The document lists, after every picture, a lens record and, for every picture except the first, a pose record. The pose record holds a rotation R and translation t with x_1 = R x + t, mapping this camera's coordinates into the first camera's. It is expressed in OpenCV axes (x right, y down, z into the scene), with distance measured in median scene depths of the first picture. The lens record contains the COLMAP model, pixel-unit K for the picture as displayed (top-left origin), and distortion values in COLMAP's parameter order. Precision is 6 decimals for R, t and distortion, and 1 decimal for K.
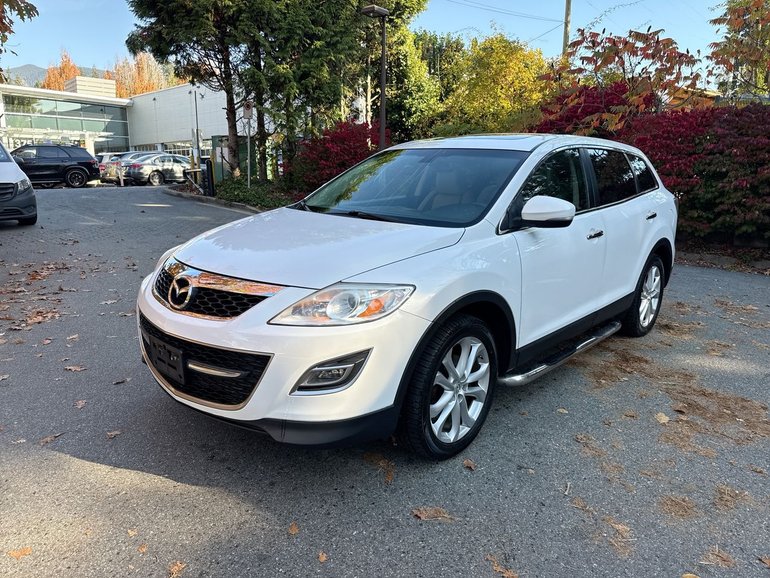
lens RADIAL K [[577.9, 0, 385.0], [0, 577.9, 289.0], [0, 0, 1]] dist [0.064256, -0.141292]
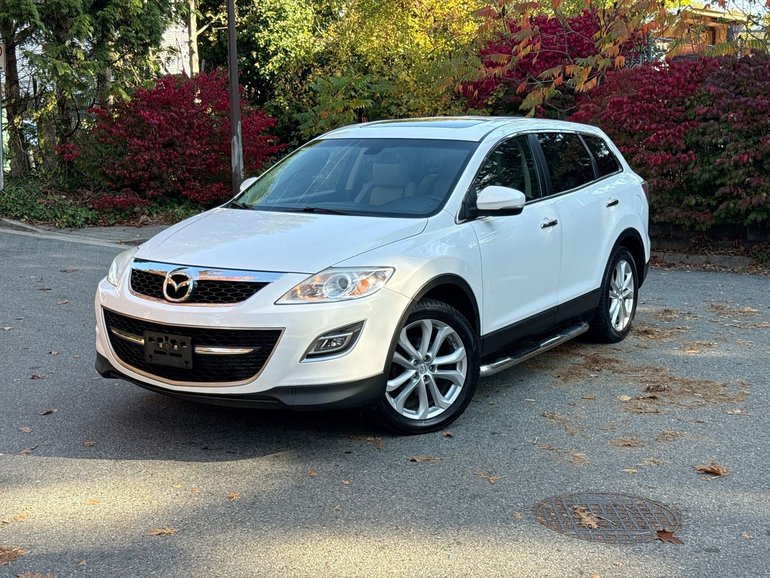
lens RADIAL K [[1862.6, 0, 385.0], [0, 1862.6, 289.0], [0, 0, 1]] dist [0.060292, 0.559182]
pose [[0.977272, -0.048132, 0.206452, -0.487102], [0.069356, 0.992882, -0.096829, 0.261781], [-0.200321, 0.108947, 0.973654, -1.725466]]
